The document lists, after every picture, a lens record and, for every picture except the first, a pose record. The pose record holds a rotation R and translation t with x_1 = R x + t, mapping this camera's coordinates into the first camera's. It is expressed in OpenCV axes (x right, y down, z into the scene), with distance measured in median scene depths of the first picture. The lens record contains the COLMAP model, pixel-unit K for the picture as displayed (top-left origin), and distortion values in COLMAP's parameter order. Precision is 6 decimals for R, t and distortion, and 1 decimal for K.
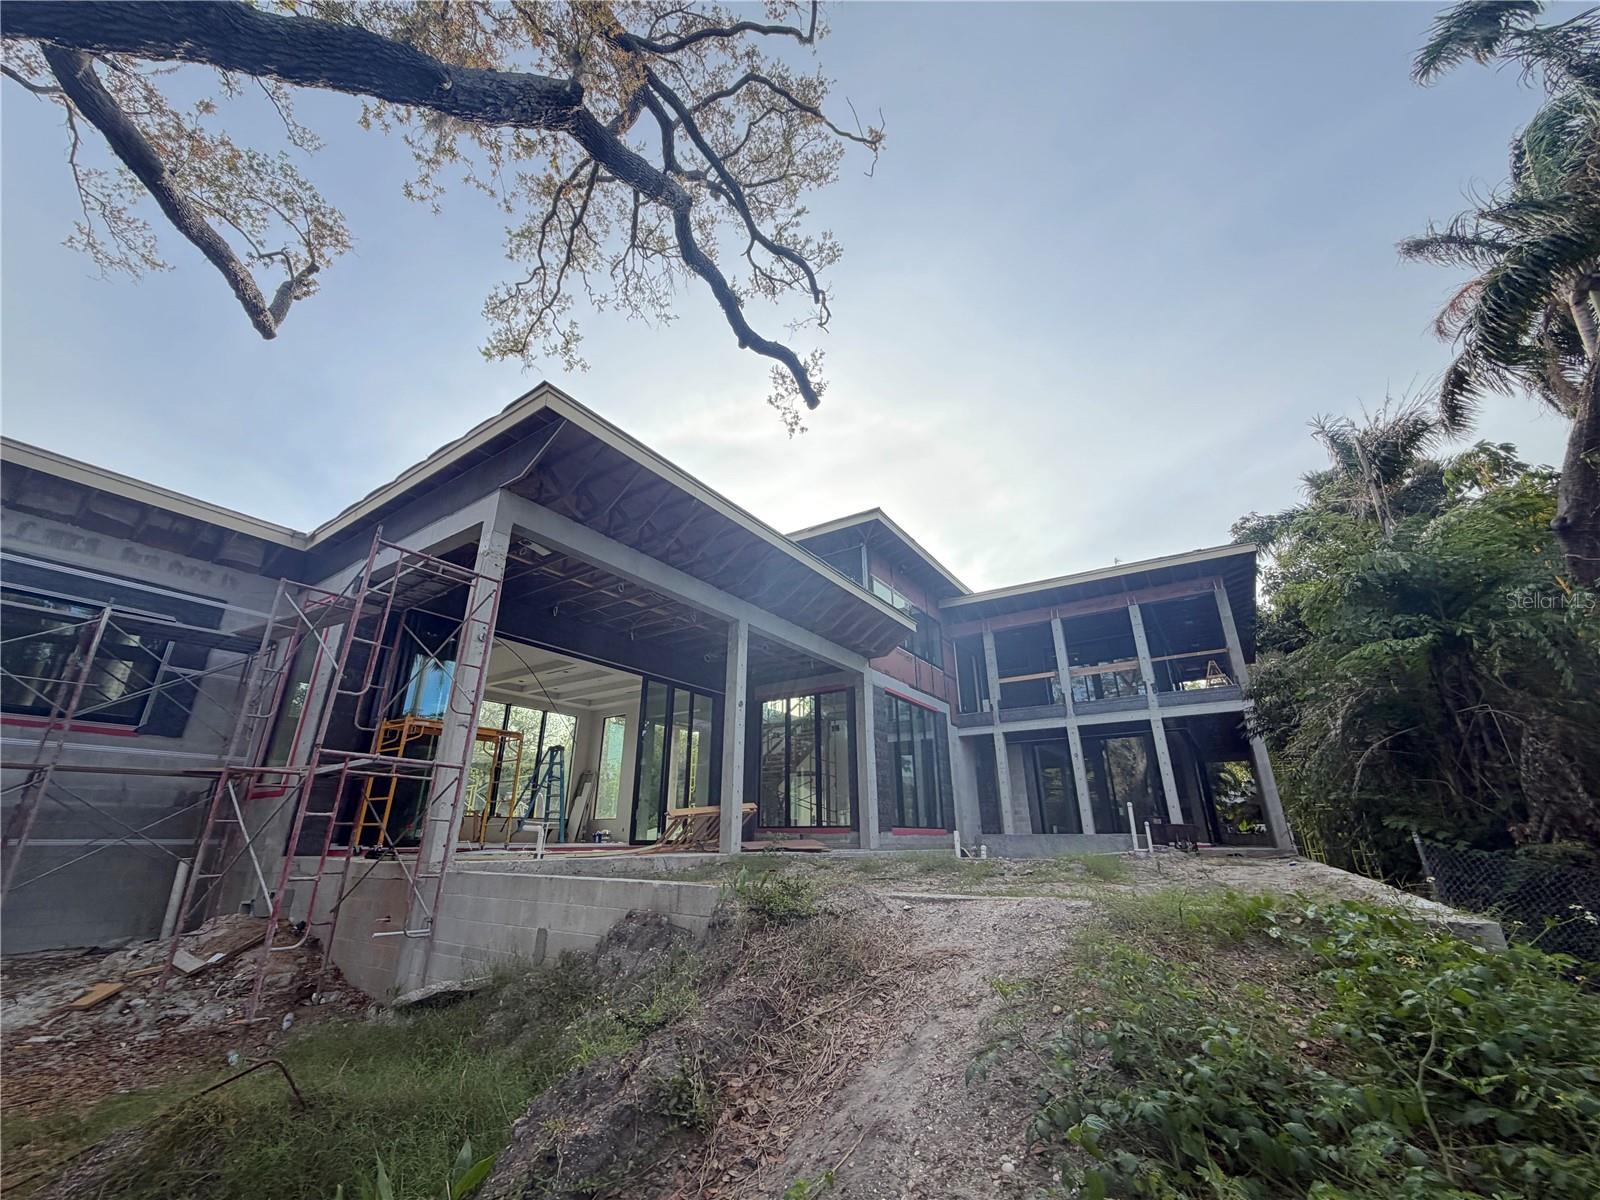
lens RADIAL K [[635.9, 0, 792.5], [0, 635.9, 600.3], [0, 0, 1]] dist [0.000875, -0.000056]
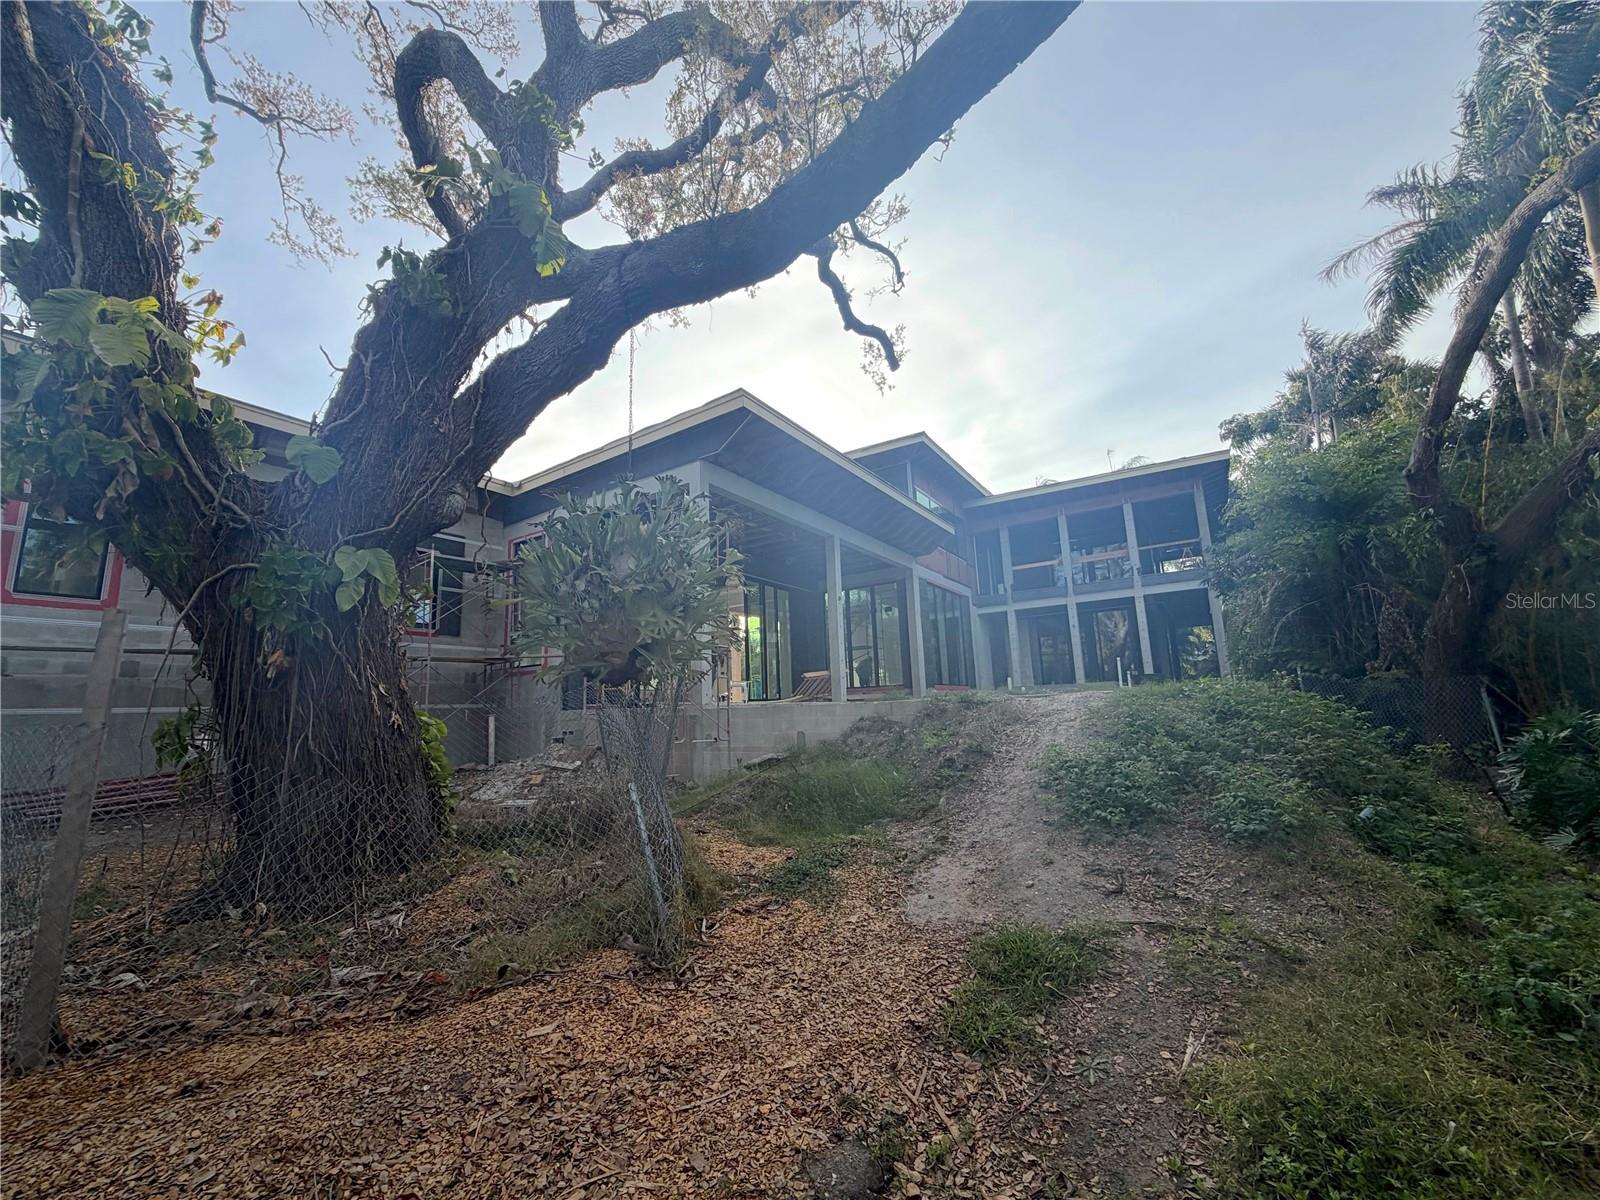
lens RADIAL K [[635.9, 0, 792.5], [0, 635.9, 600.3], [0, 0, 1]] dist [0.000875, -0.000056]
pose [[0.999274, -0.033229, 0.018640, -0.142485], [0.029211, 0.982278, 0.185139, -0.060270], [-0.024462, -0.184460, 0.982536, -0.230130]]
